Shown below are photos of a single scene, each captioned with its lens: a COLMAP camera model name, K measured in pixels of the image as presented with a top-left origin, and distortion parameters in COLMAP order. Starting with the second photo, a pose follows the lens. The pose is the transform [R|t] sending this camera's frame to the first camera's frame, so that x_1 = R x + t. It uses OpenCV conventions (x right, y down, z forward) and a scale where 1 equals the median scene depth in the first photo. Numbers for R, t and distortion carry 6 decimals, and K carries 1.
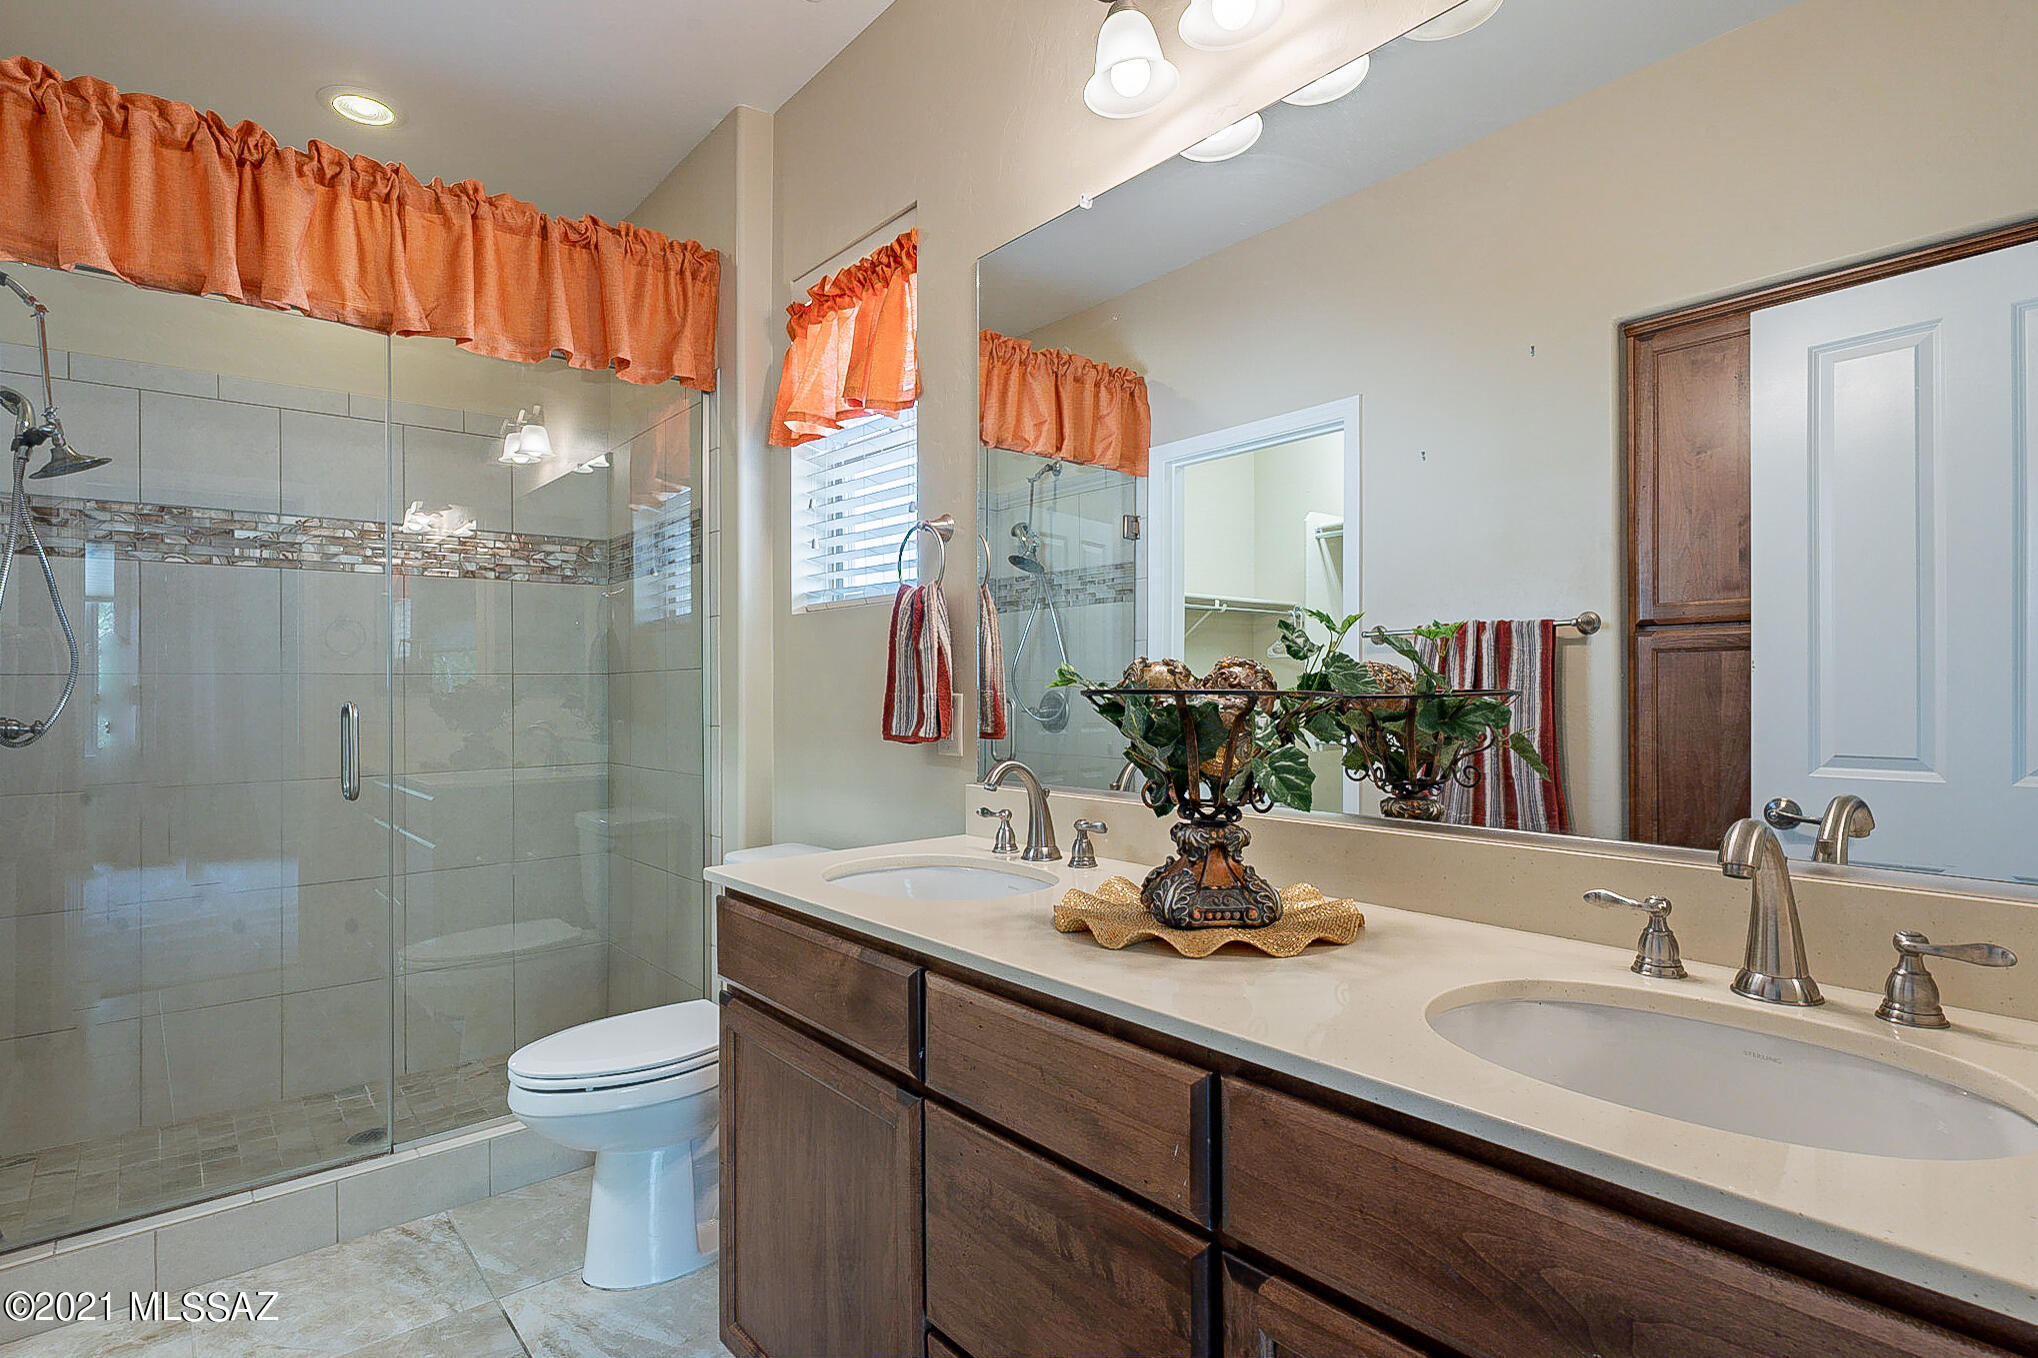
lens RADIAL K [[1036.8, 0, 1019.0], [0, 1036.8, 679.0], [0, 0, 1]] dist [0.001587, -0.000465]
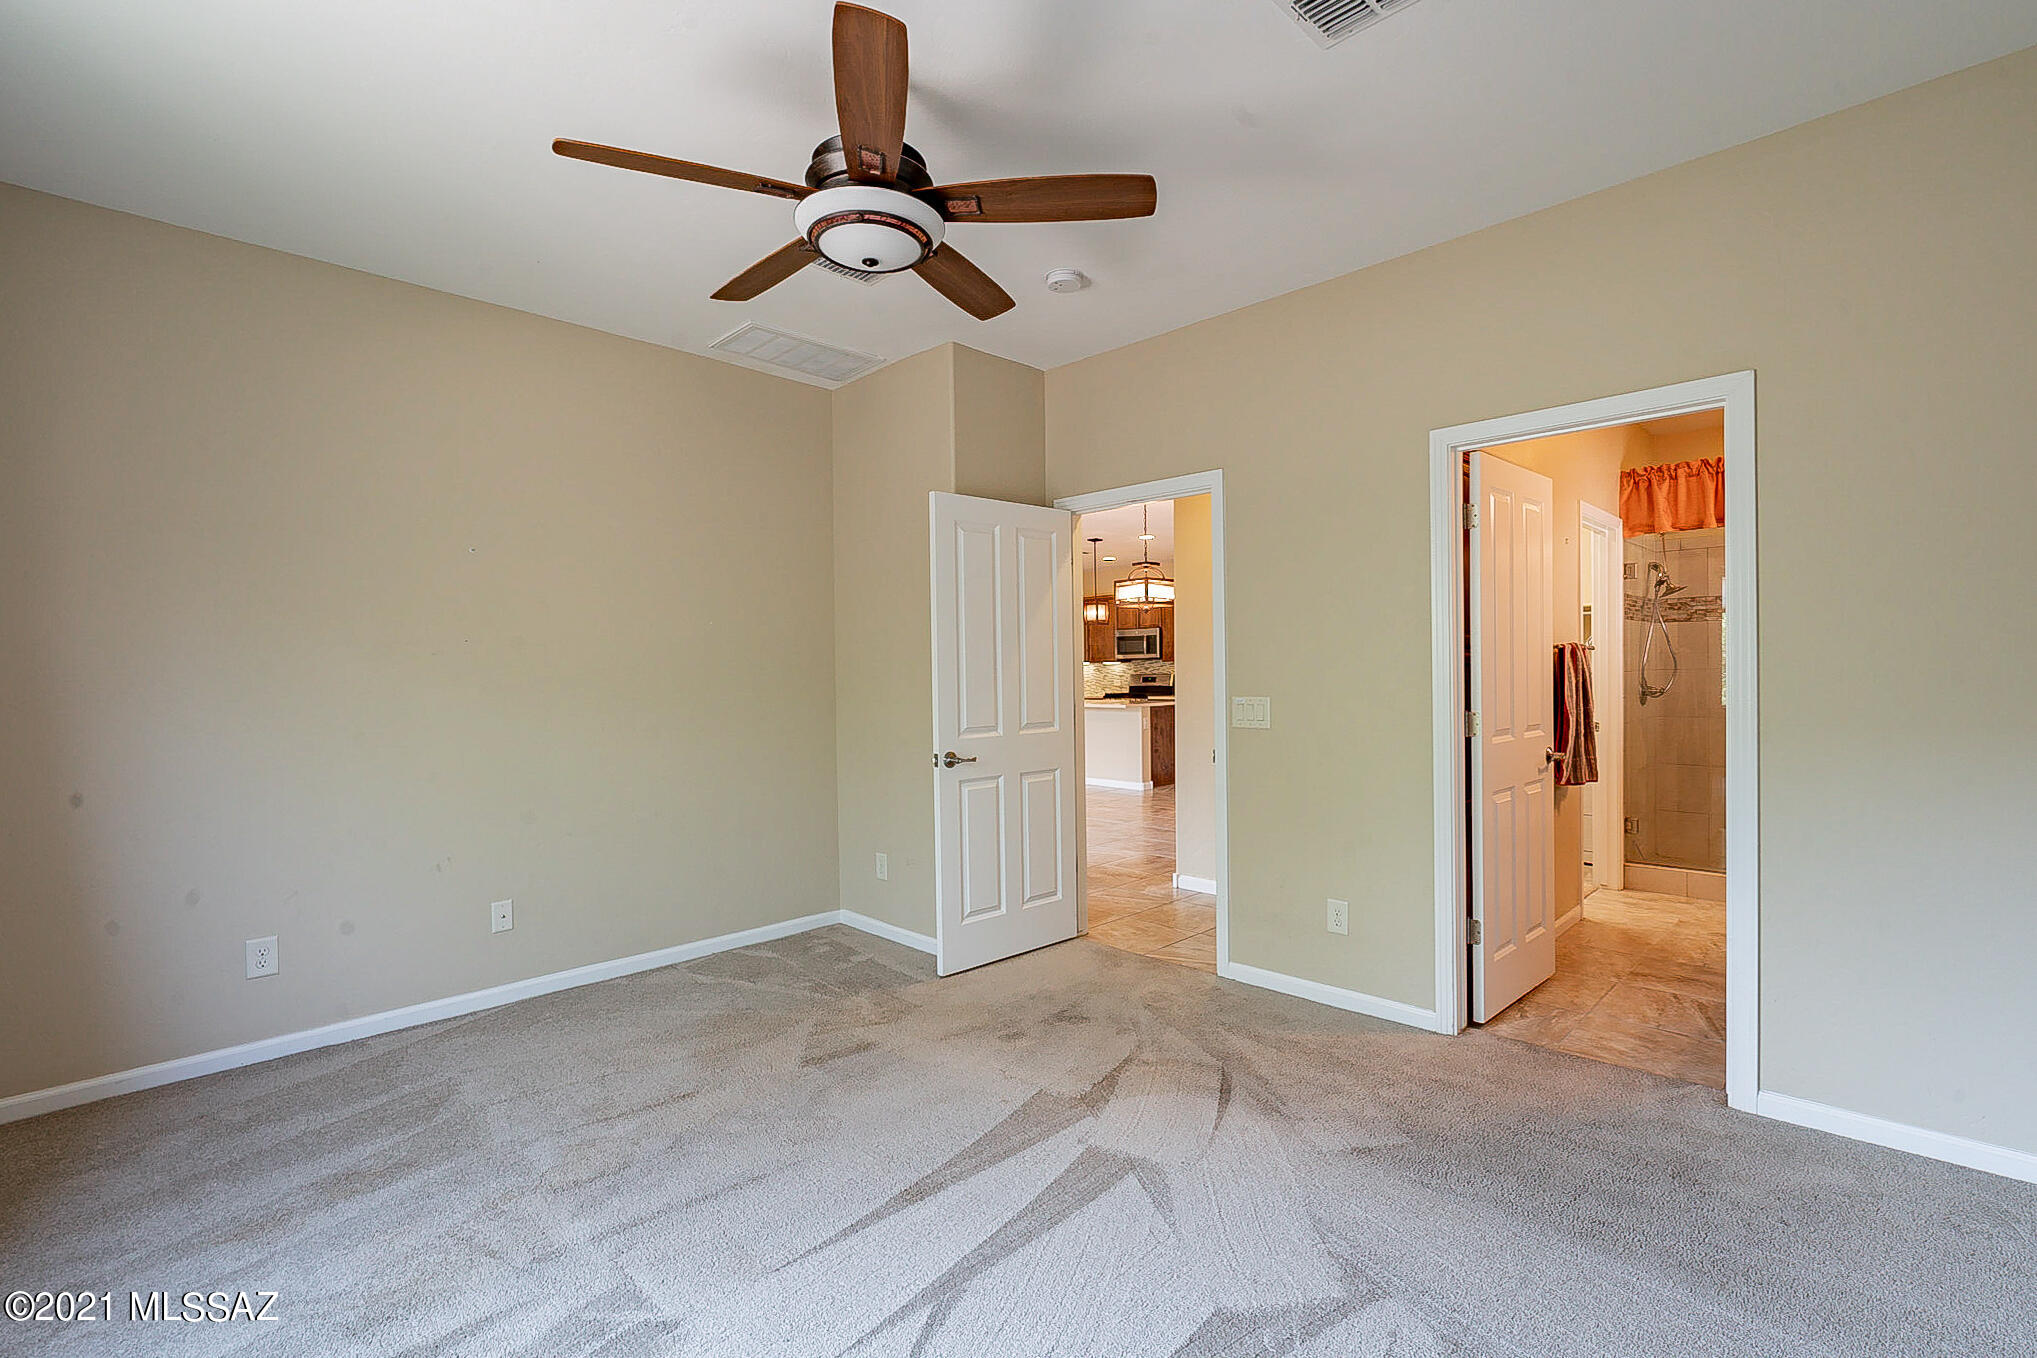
lens RADIAL K [[934.8, 0, 1045.7], [0, 934.8, 676.0], [0, 0, 1]] dist [-0.000862, 0.000043]
pose [[0.113318, 0.016055, -0.993429, 1.397122], [0.018206, 0.999668, 0.018232, -0.068447], [0.993392, -0.020152, 0.112988, -0.942098]]
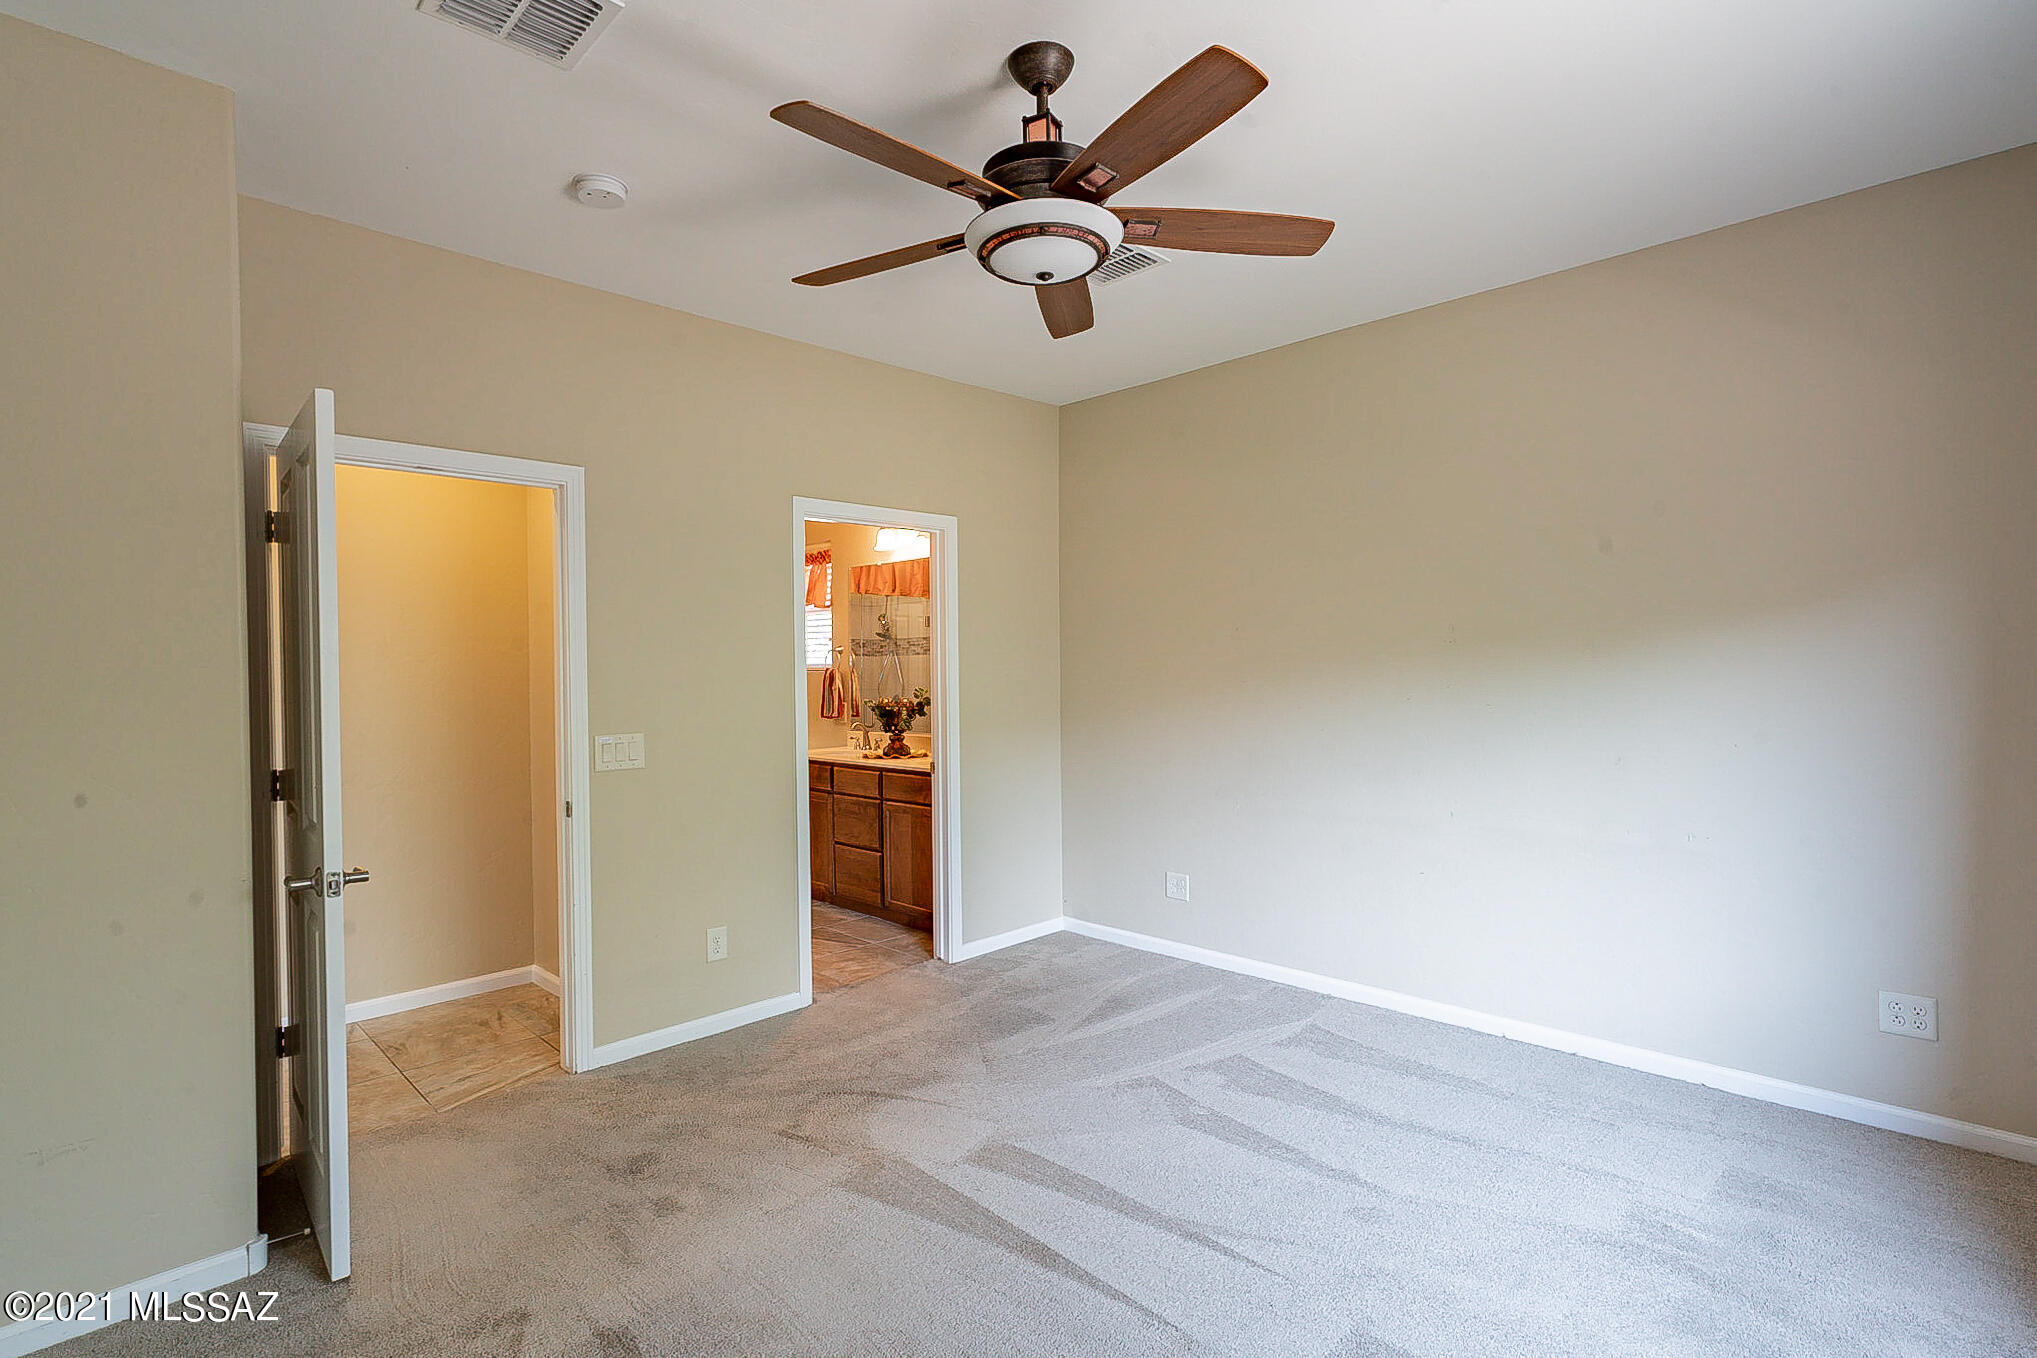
lens RADIAL K [[966.7, 0, 1026.6], [0, 966.7, 677.6], [0, 0, 1]] dist [-0.000494, 0.000516]
pose [[0.995031, -0.004009, 0.099489, 0.204389], [0.002557, 0.999888, 0.014721, -0.107212], [-0.099537, -0.014393, 0.994930, -2.030252]]
